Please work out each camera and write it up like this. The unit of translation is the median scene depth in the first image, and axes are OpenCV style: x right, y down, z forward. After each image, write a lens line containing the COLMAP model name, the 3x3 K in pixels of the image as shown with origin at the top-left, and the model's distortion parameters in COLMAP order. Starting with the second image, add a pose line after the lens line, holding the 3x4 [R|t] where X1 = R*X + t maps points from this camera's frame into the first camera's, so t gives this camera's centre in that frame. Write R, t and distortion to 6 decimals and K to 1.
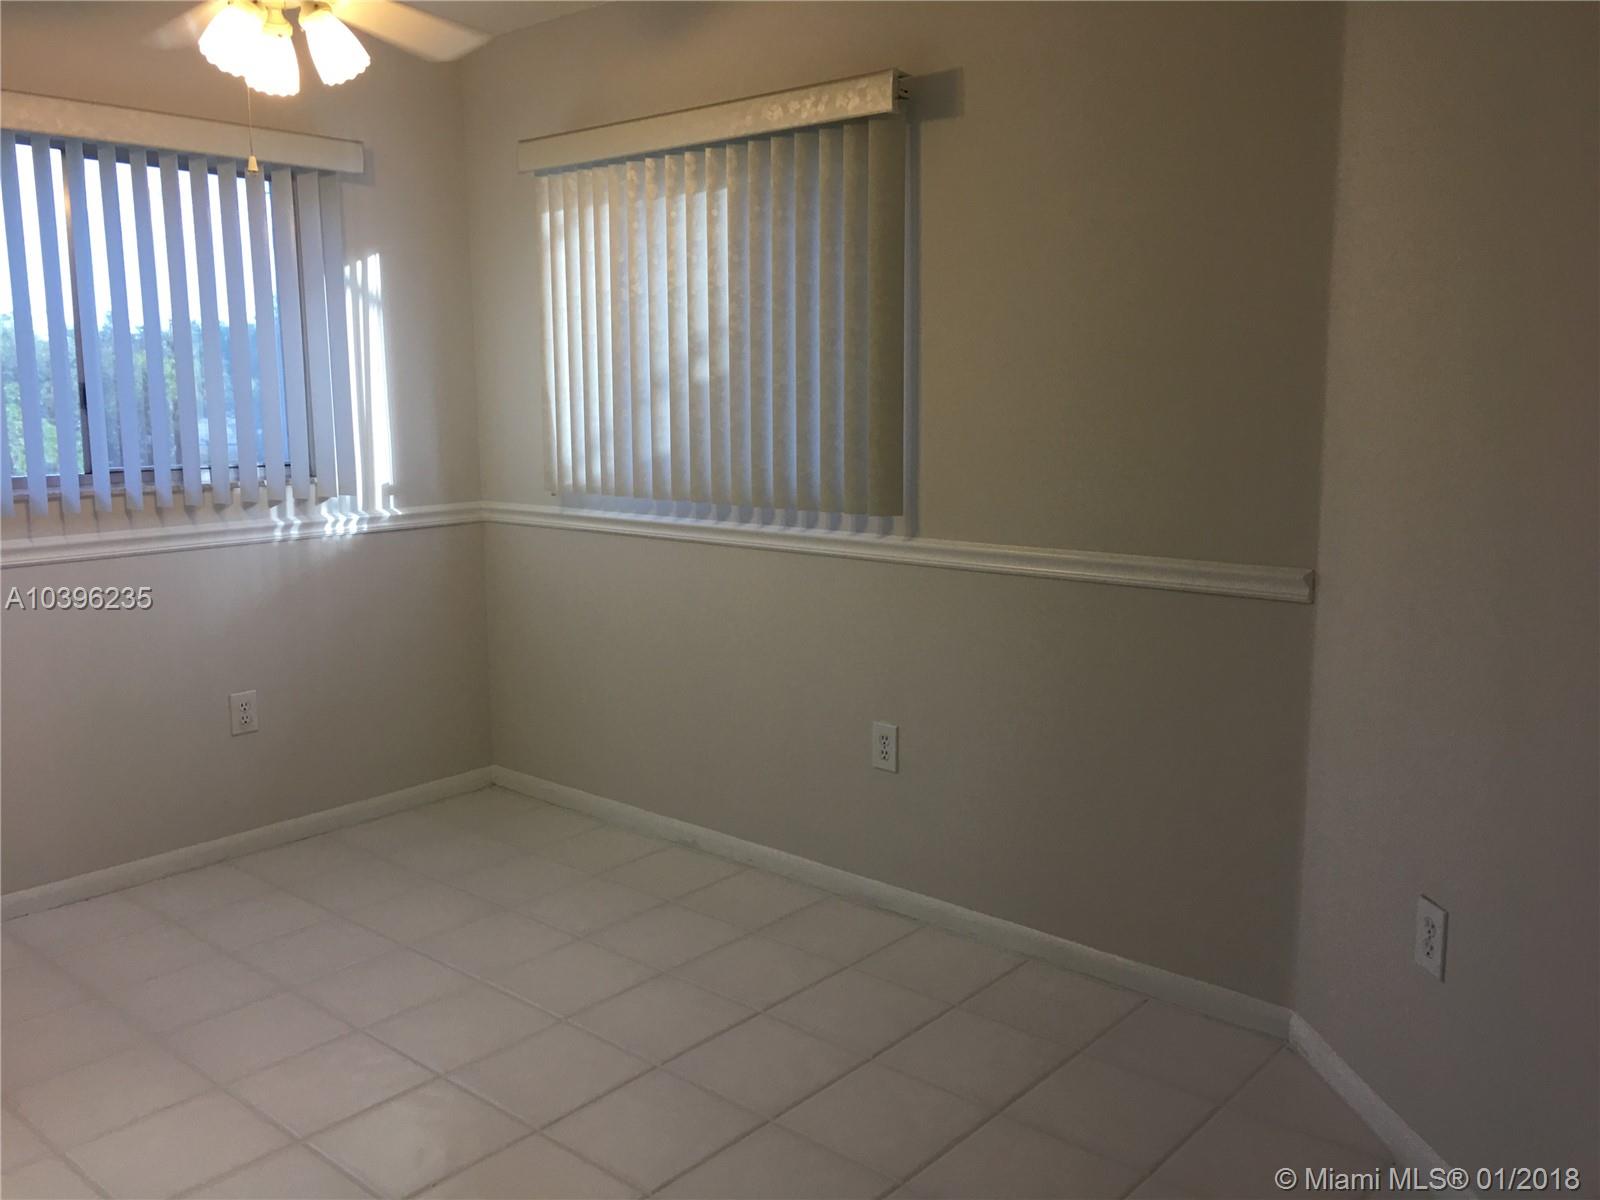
lens RADIAL K [[1343.5, 0, 746.8], [0, 1343.5, 553.2], [0, 0, 1]] dist [0.118222, 0.001530]
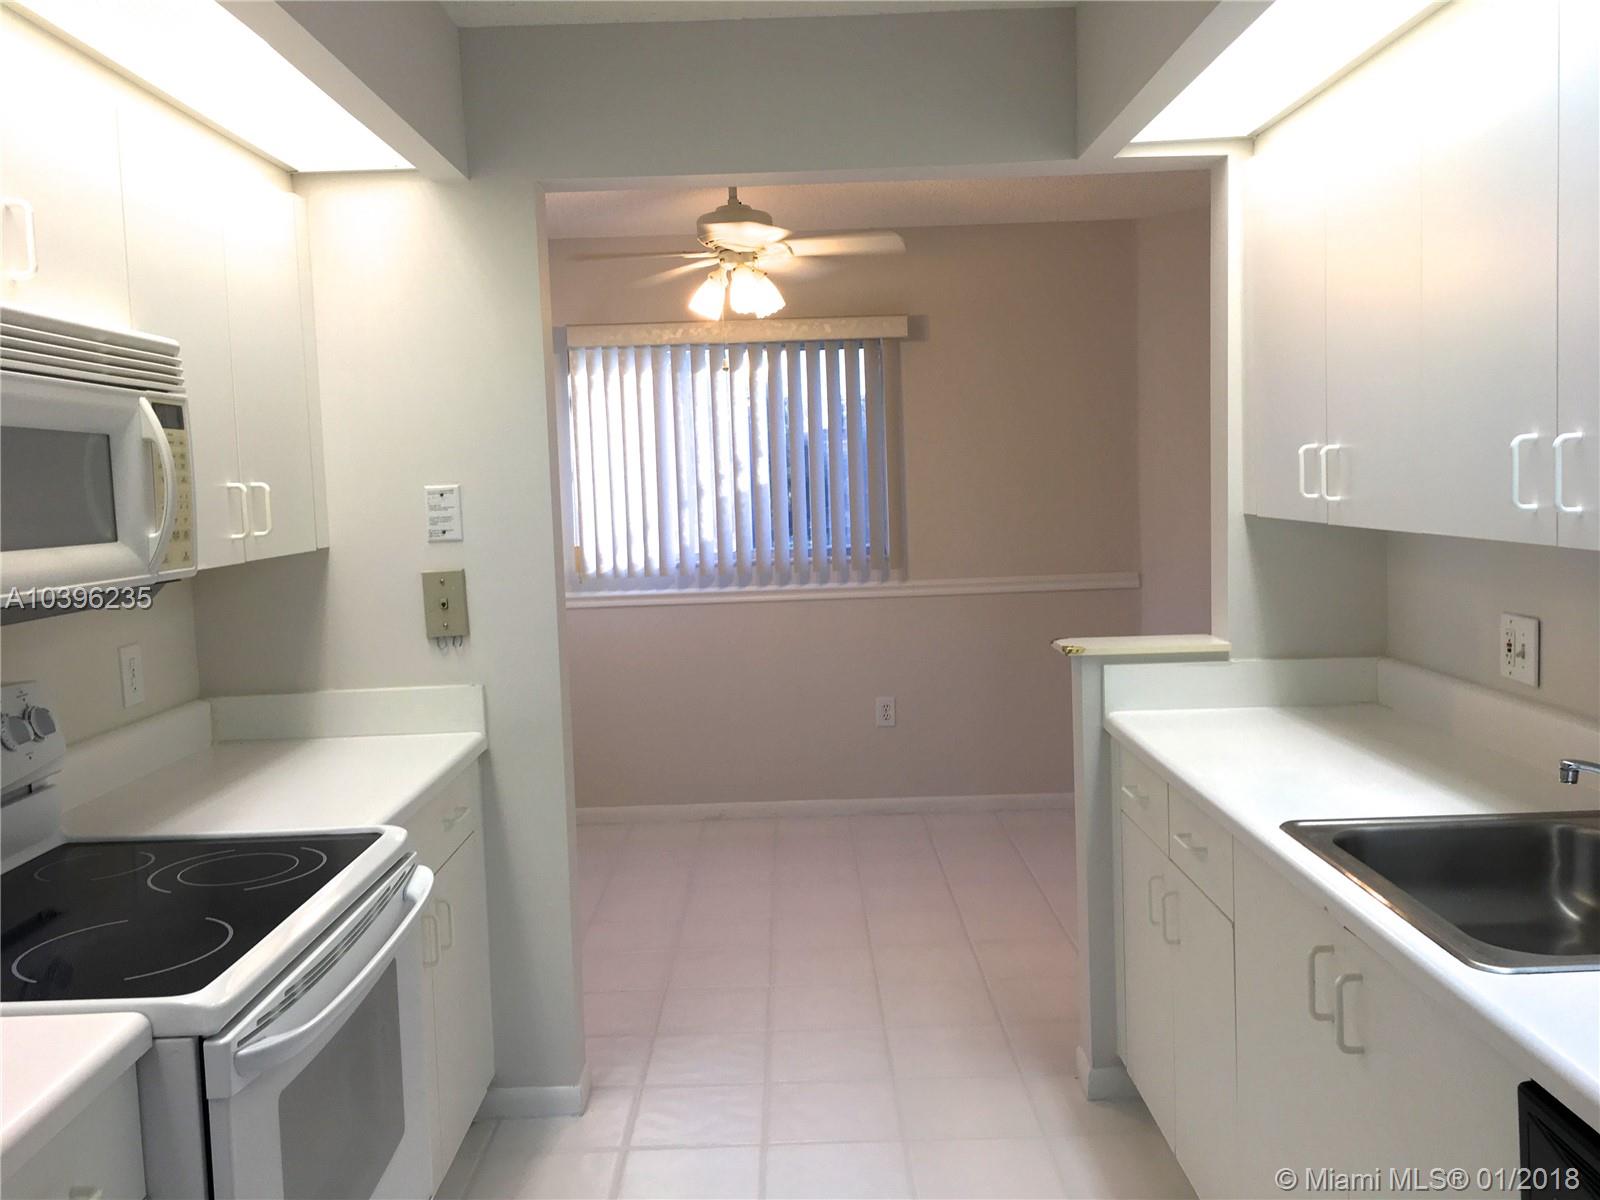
lens RADIAL K [[1347.9, 0, 800.0], [0, 1347.9, 600.0], [0, 0, 1]] dist [0.028782, -0.015935]
pose [[0.733860, -0.076186, 0.675015, -1.025263], [0.110772, 0.993812, -0.008260, 0.010619], [-0.670208, 0.080834, 0.737758, -0.138388]]
